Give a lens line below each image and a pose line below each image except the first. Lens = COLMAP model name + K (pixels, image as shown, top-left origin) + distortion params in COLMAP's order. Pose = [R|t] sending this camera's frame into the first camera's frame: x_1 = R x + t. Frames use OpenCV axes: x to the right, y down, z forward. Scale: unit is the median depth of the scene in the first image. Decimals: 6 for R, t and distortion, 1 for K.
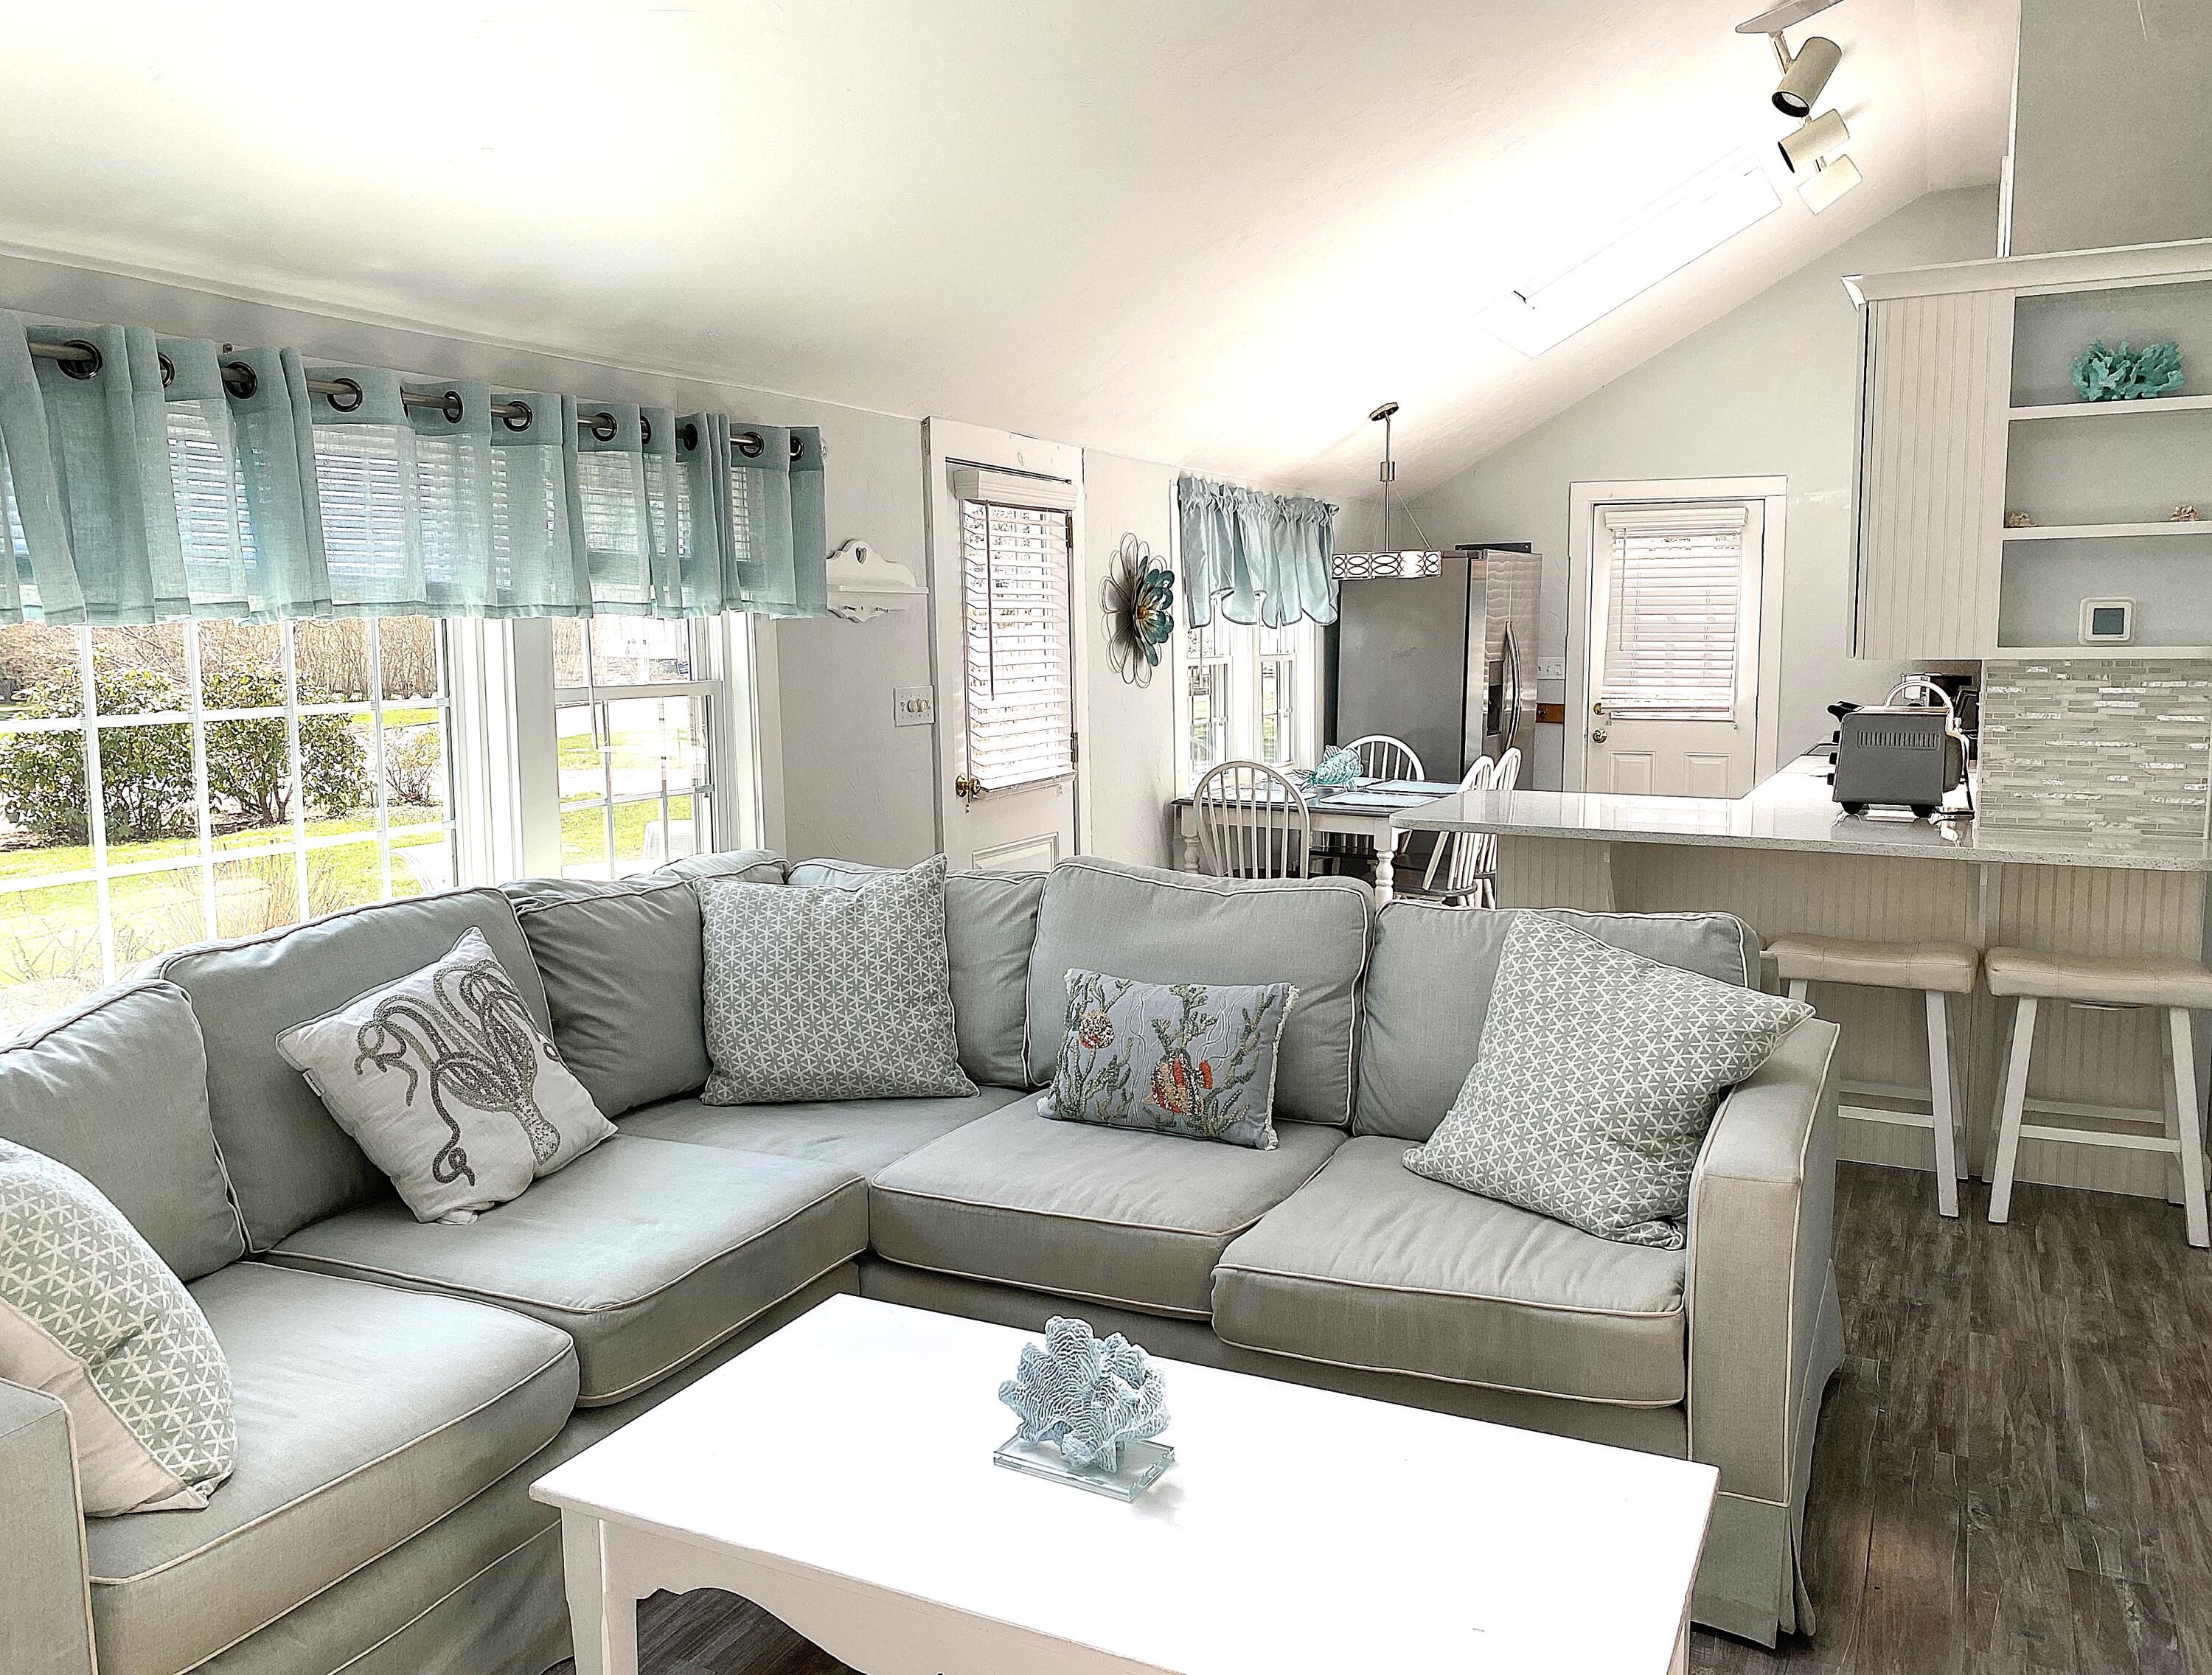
lens RADIAL K [[1739.8, 0, 1106.0], [0, 1739.8, 837.5], [0, 0, 1]] dist [0.114342, -0.192592]
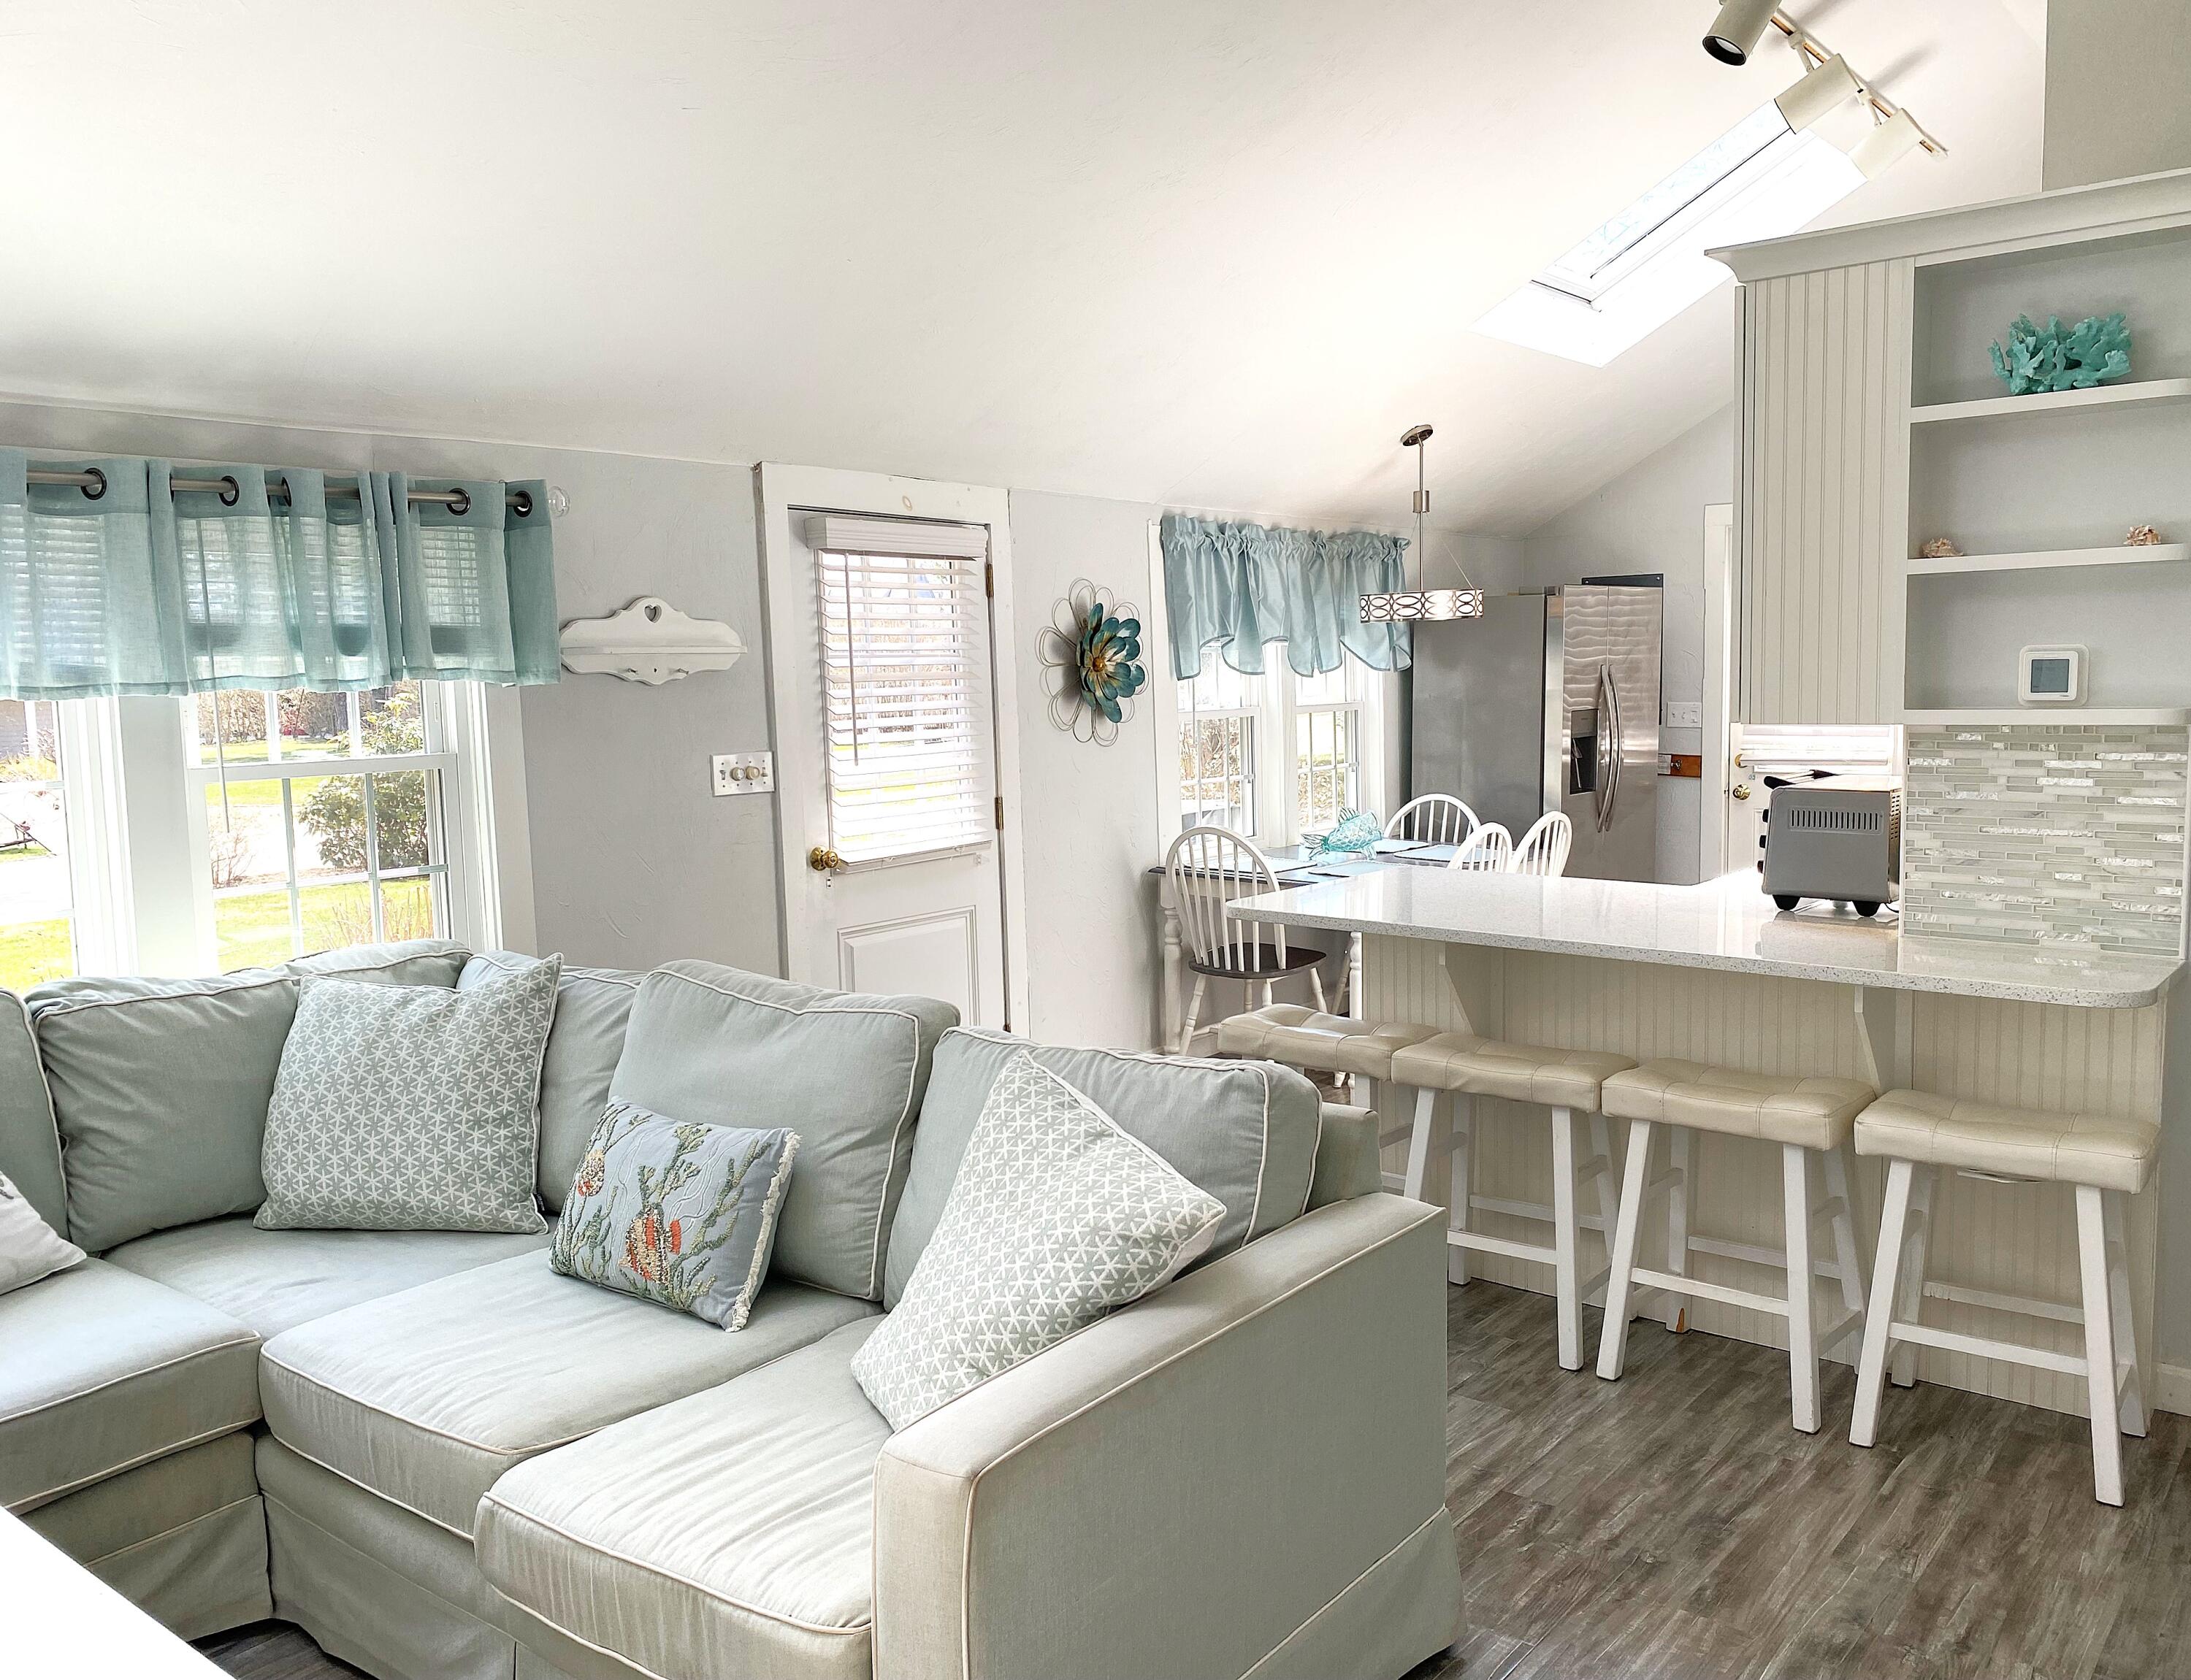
lens RADIAL K [[1732.9, 0, 1123.8], [0, 1732.9, 863.0], [0, 0, 1]] dist [0.087991, -0.202092]
pose [[0.978449, 0.010720, -0.206210, 0.328777], [-0.011655, 0.999927, -0.003320, -0.032696], [0.206159, 0.005652, 0.978502, 0.164889]]
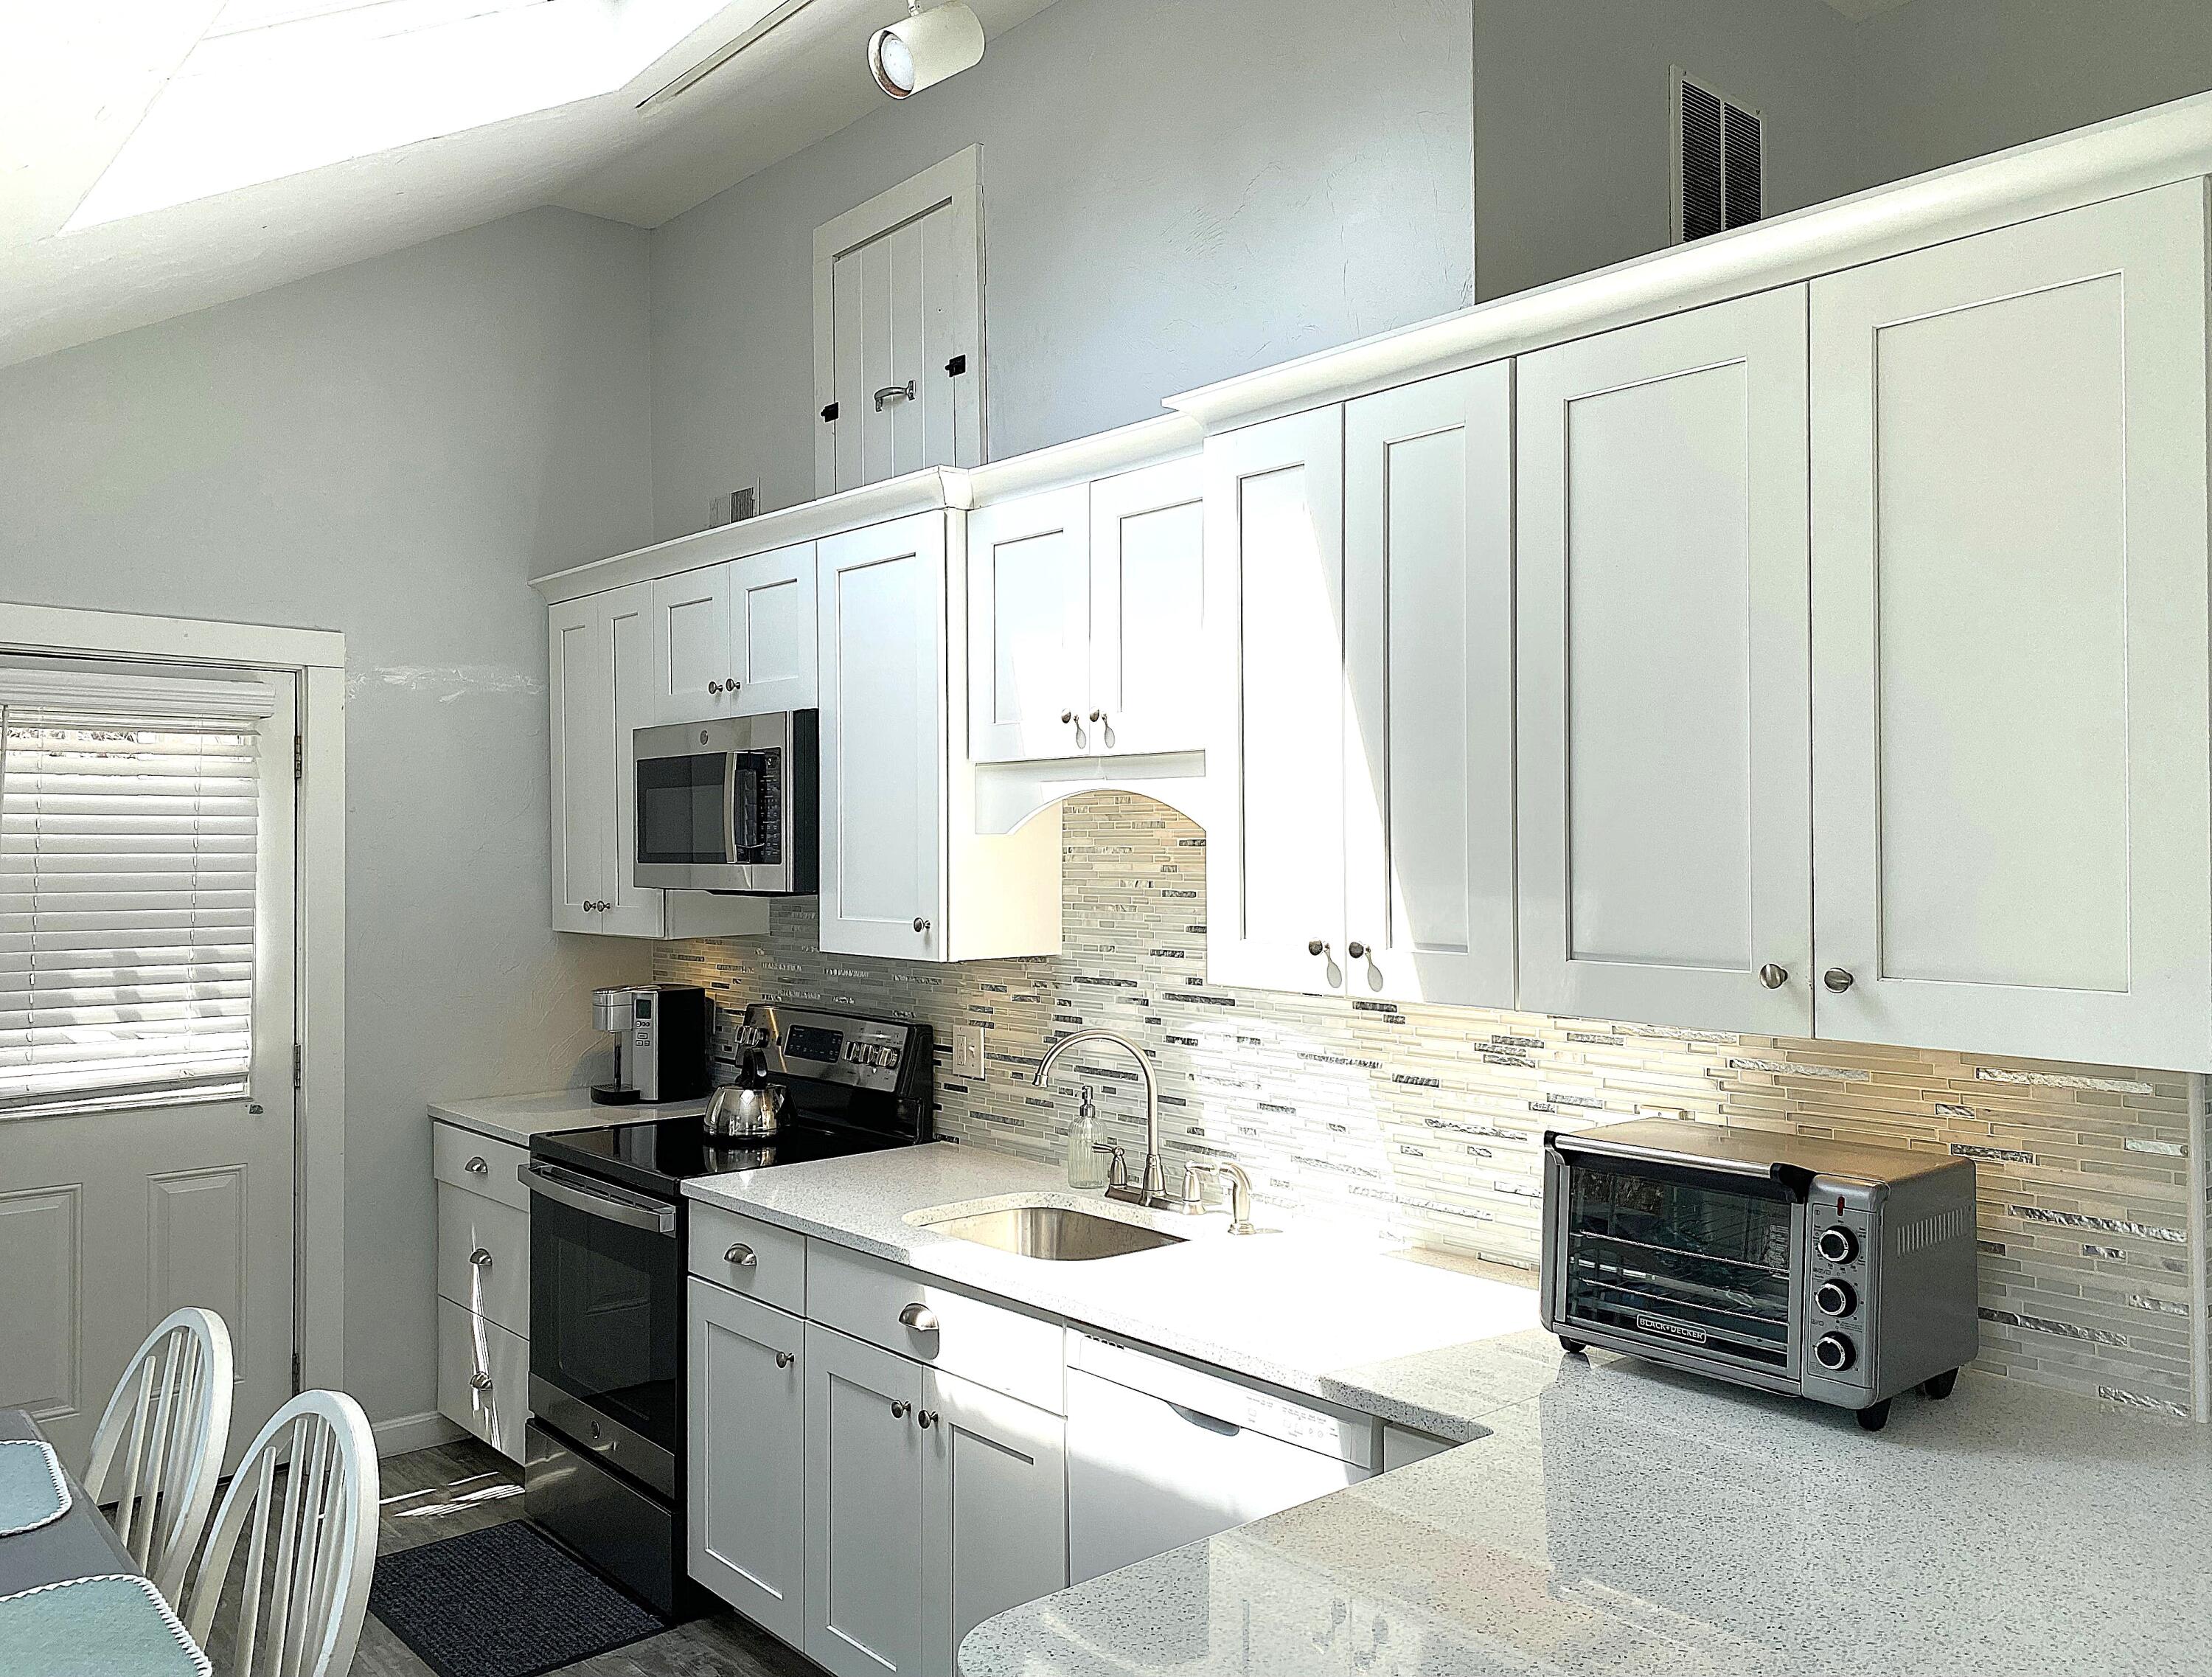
lens RADIAL K [[1697.4, 0, 1177.6], [0, 1697.4, 850.9], [0, 0, 1]] dist [0.101187, -0.191774]
pose [[0.362330, 0.003649, 0.932043, -0.013862], [0.110656, 0.992751, -0.046904, -0.167683], [-0.925458, 0.120131, 0.359299, 1.132302]]
